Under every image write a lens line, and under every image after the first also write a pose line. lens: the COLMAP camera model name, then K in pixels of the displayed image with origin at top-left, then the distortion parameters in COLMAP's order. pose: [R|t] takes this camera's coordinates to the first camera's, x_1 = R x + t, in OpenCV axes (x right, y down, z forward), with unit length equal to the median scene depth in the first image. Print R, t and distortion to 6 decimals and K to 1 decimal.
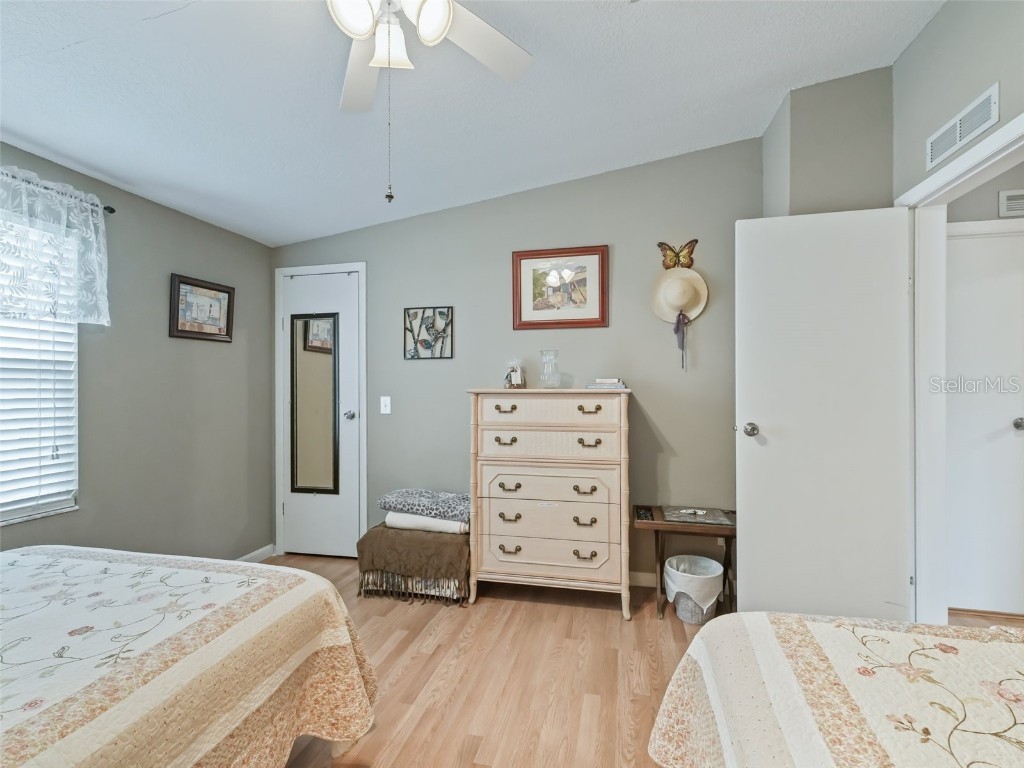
lens RADIAL K [[487.0, 0, 521.2], [0, 487.0, 382.7], [0, 0, 1]] dist [0.002034, 0.000091]
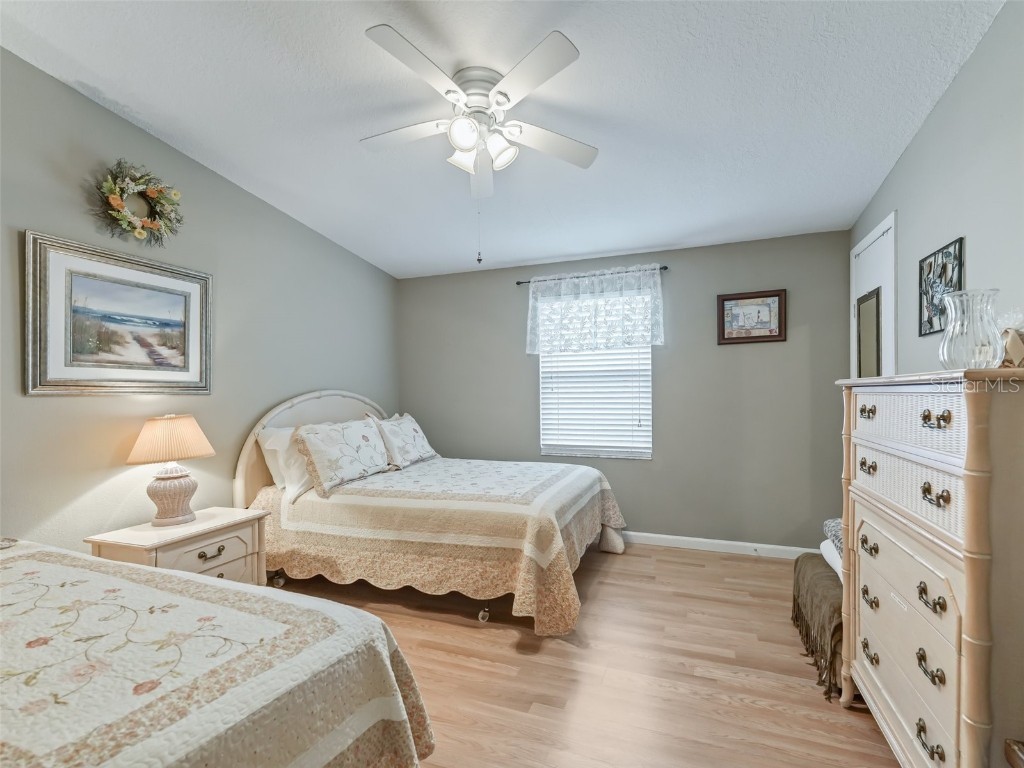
lens RADIAL K [[478.5, 0, 523.6], [0, 478.5, 385.2], [0, 0, 1]] dist [0.010489, -0.000405]
pose [[-0.143205, -0.010703, -0.989635, 0.608275], [0.020155, 0.999703, -0.013728, 0.020211], [0.989488, -0.021912, -0.142946, 0.670244]]
